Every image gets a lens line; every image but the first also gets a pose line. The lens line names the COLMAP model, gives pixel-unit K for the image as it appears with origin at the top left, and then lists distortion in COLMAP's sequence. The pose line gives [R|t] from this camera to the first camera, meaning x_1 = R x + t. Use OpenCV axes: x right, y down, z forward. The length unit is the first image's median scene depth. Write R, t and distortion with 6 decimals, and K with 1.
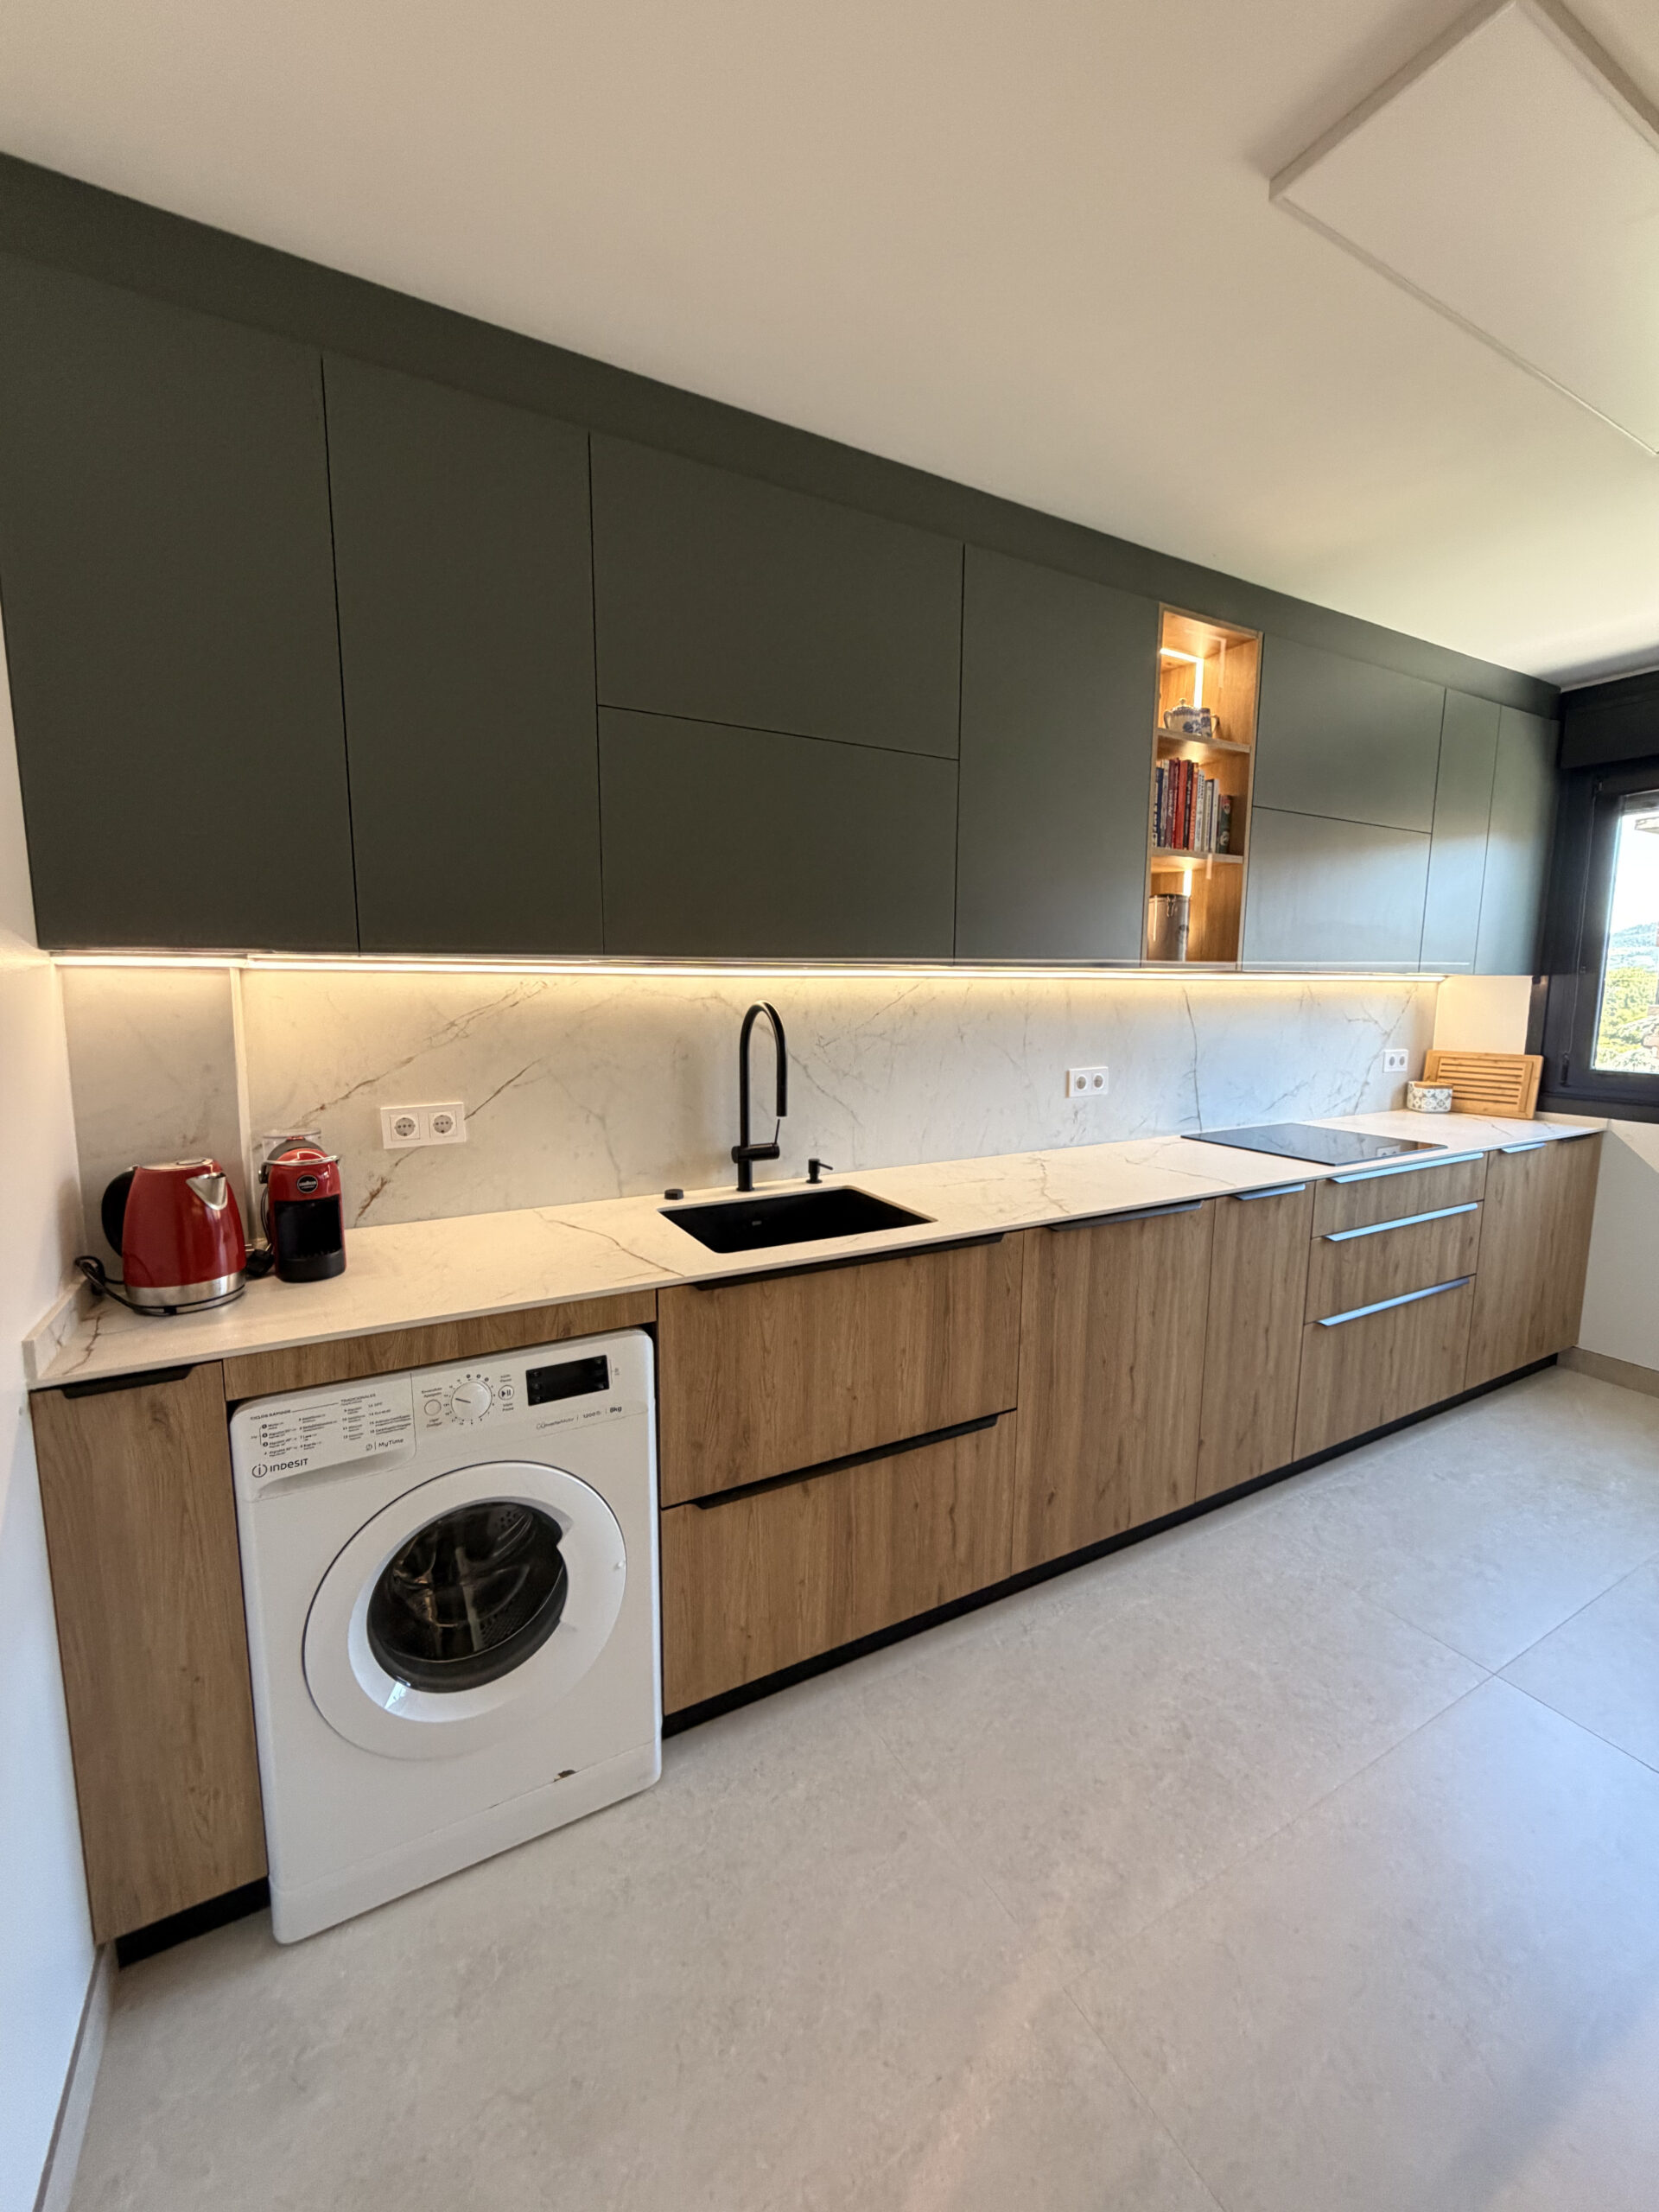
lens RADIAL K [[884.3, 0, 828.1], [0, 884.3, 1099.0], [0, 0, 1]] dist [-0.000820, 0.000406]
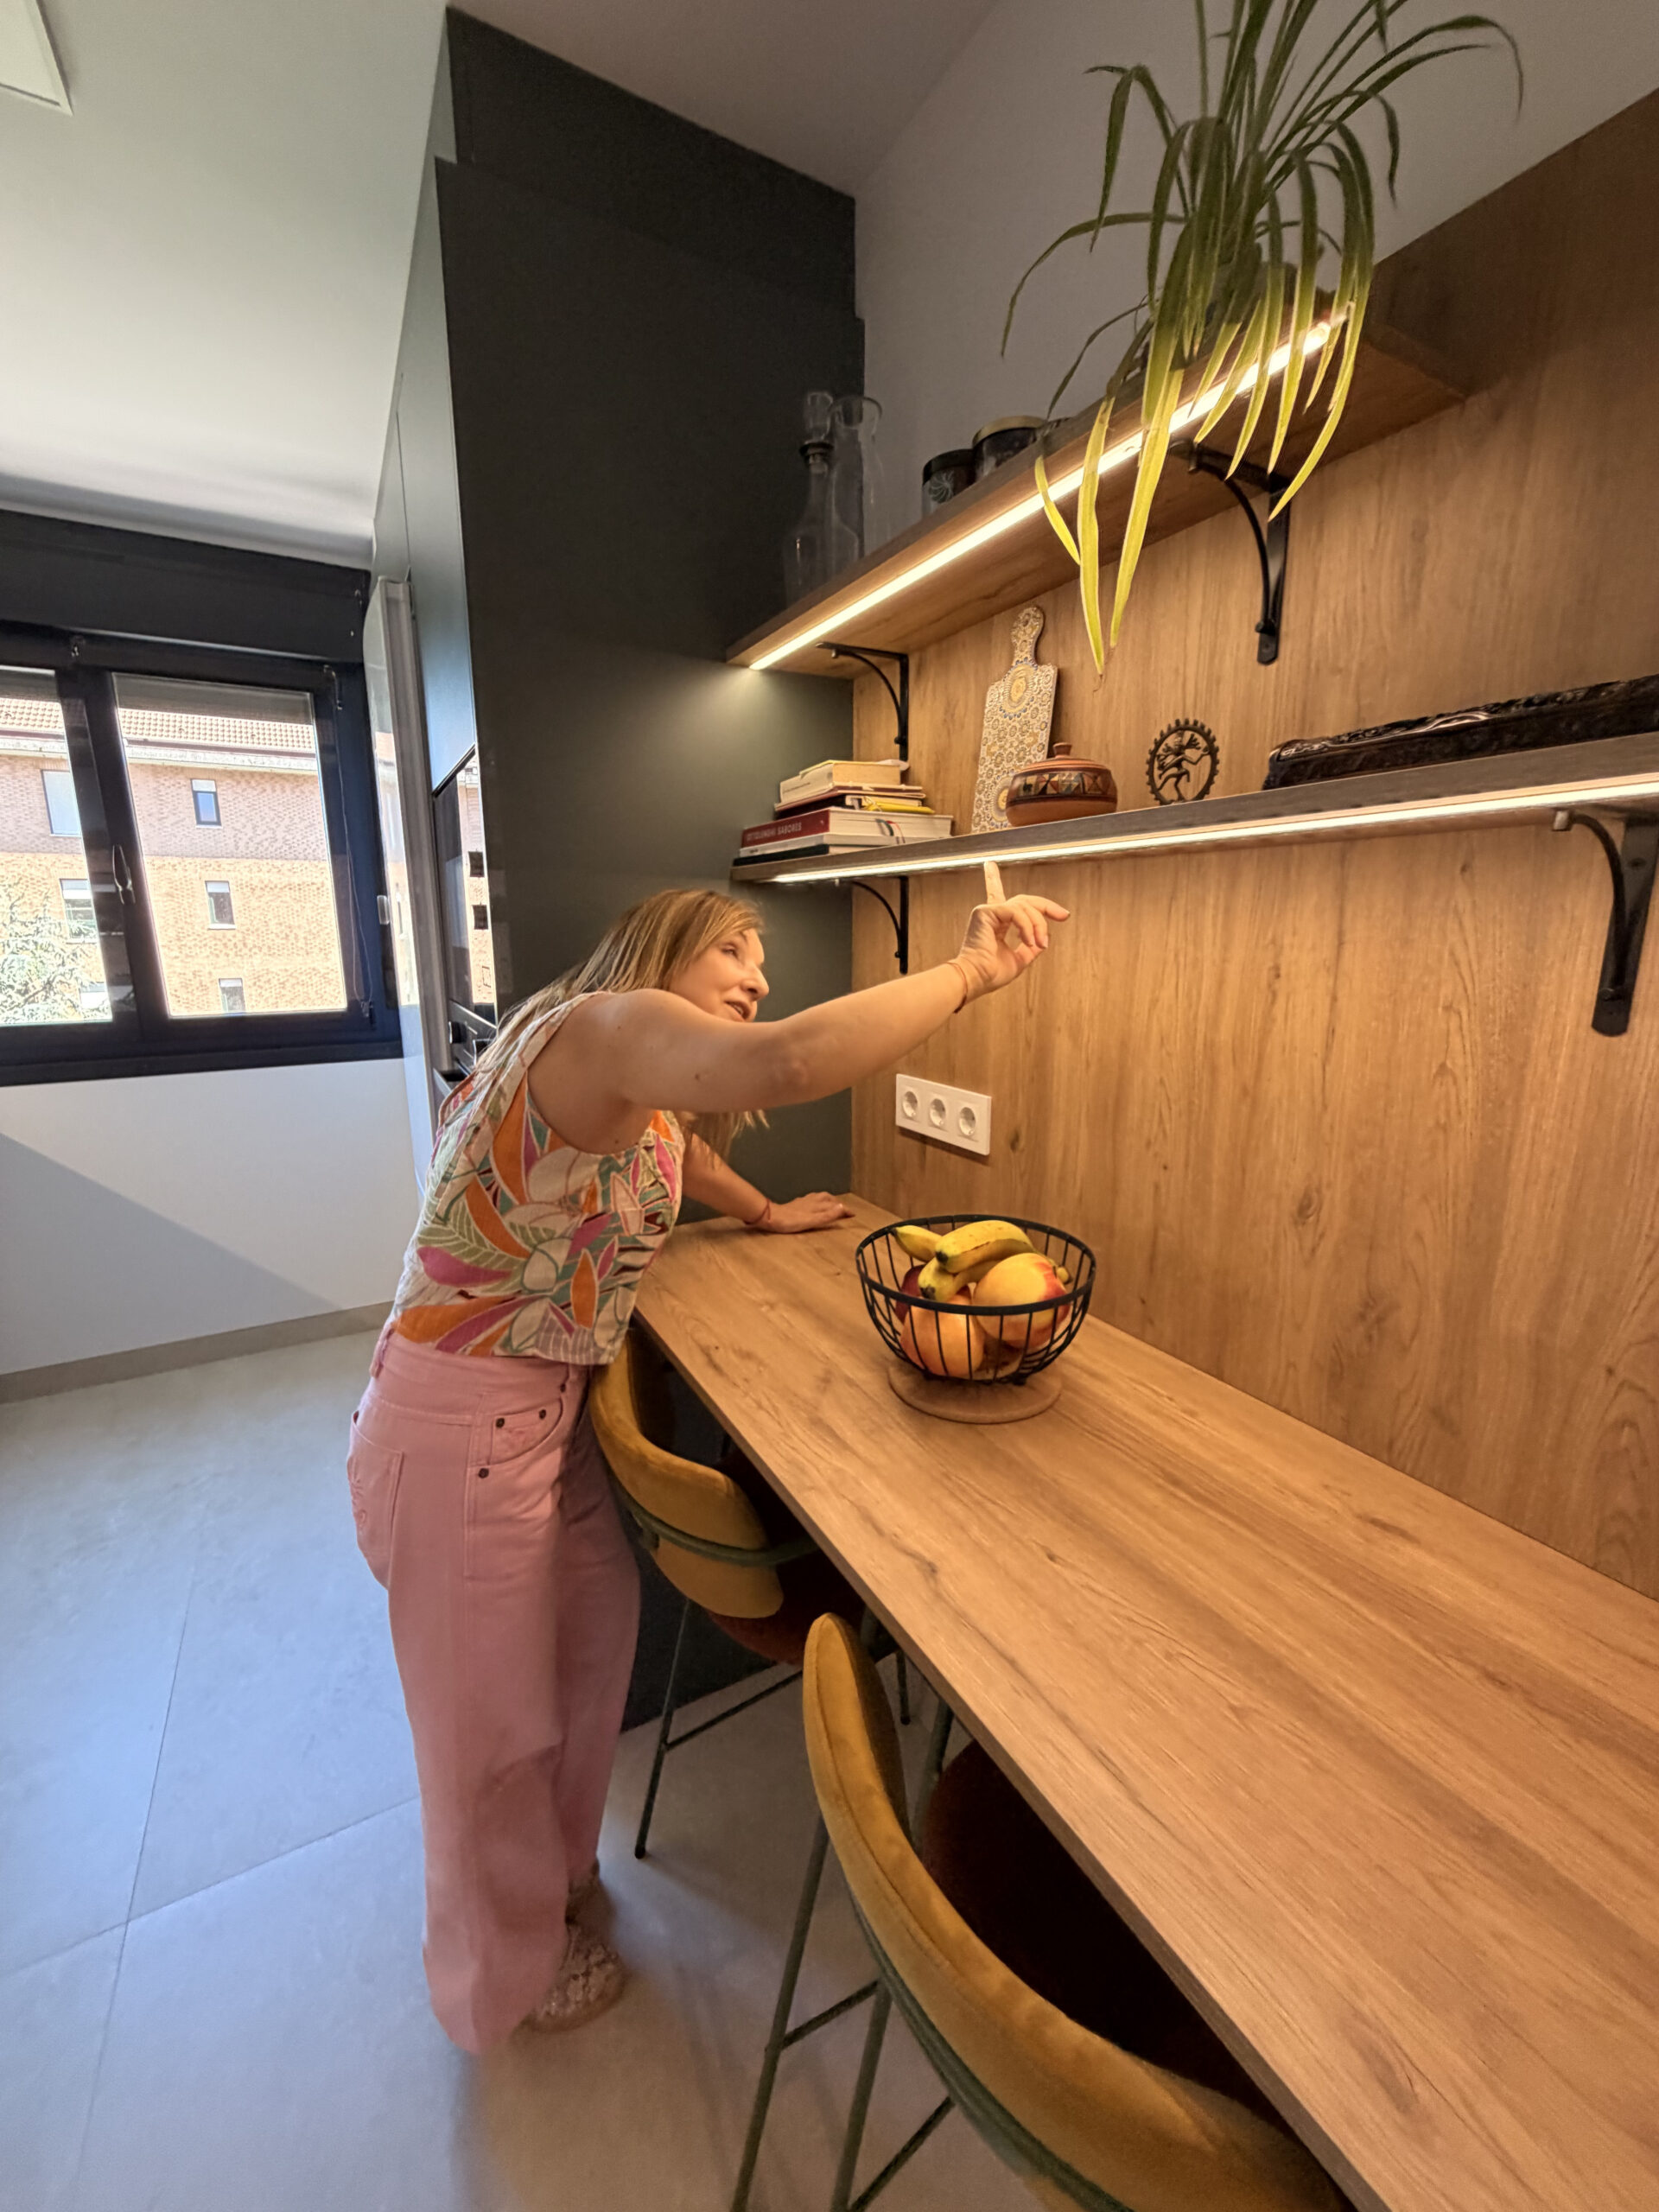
lens RADIAL K [[884.3, 0, 829.7], [0, 884.3, 1099.3], [0, 0, 1]] dist [-0.000820, 0.000406]
pose [[-0.005703, -0.202069, 0.979355, 0.157557], [0.130112, 0.970895, 0.201081, -0.033371], [-0.991483, 0.128573, 0.020754, 0.277968]]
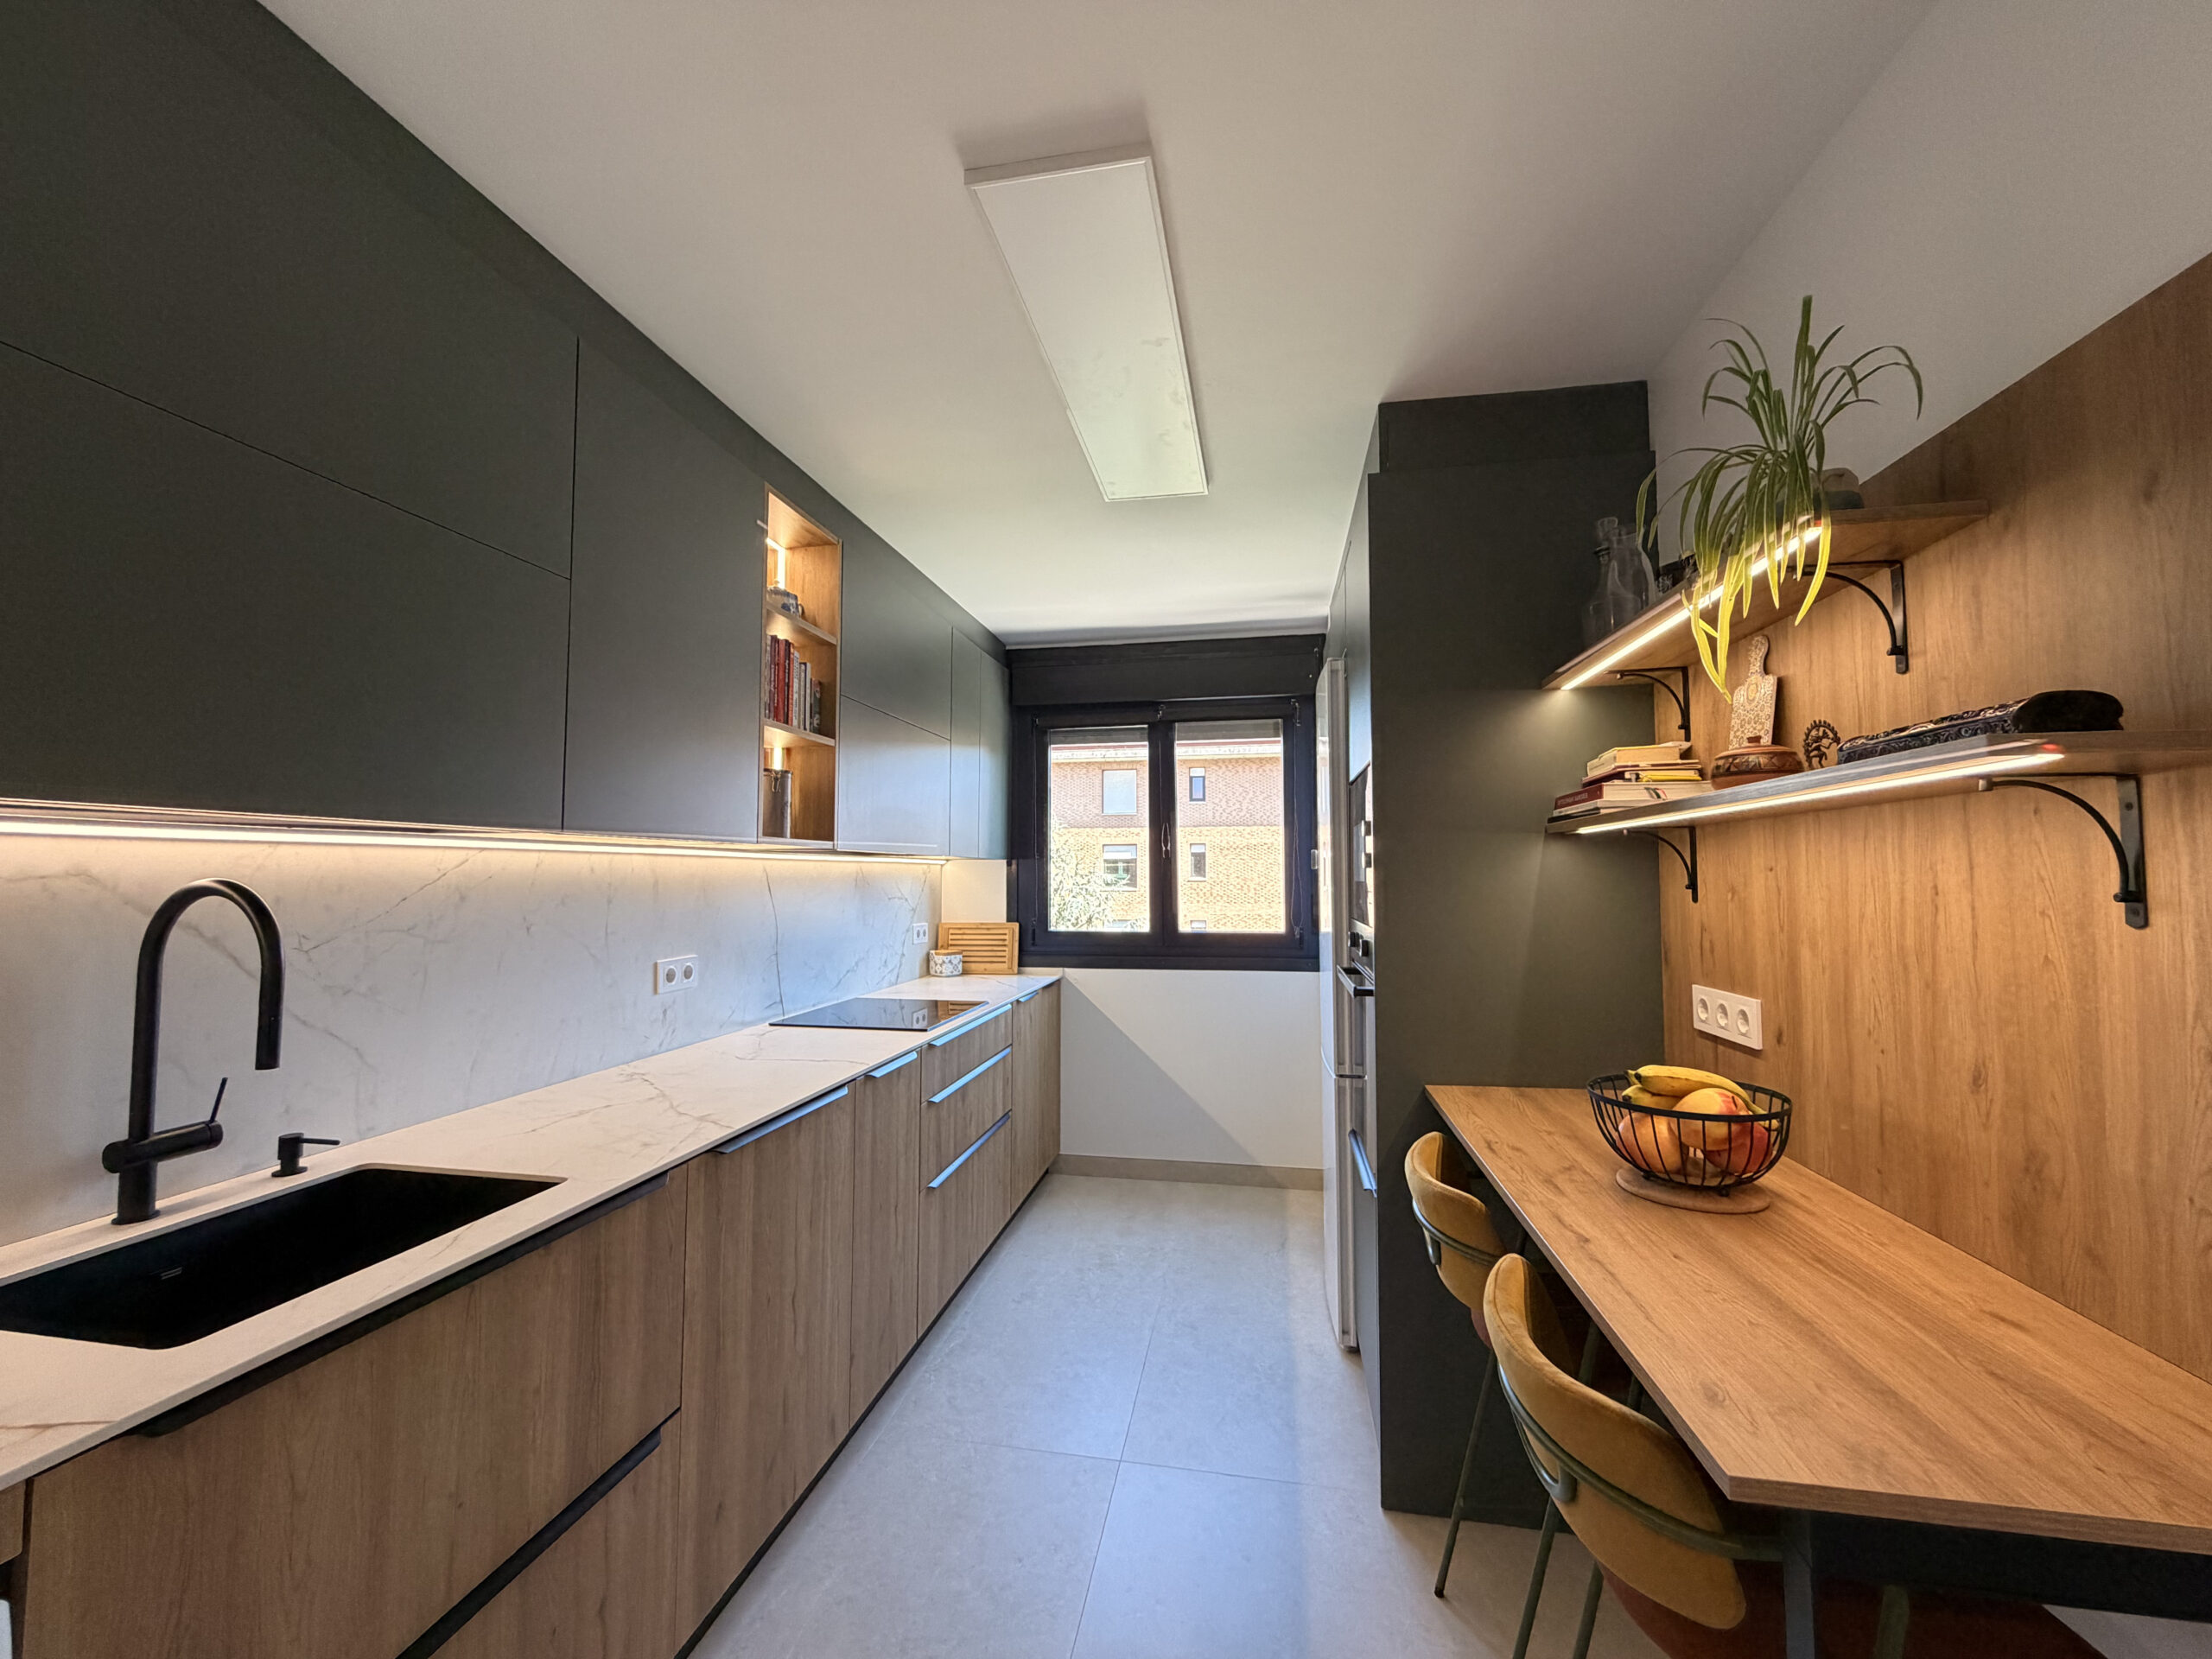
lens RADIAL K [[884.3, 0, 1099.1], [0, 884.3, 832.7], [0, 0, 1]] dist [-0.000820, 0.000406]
pose [[0.641169, 0.032728, 0.766702, -0.127142], [0.102186, 0.986552, -0.127568, -0.003553], [-0.760566, 0.160139, 0.629202, 0.136573]]
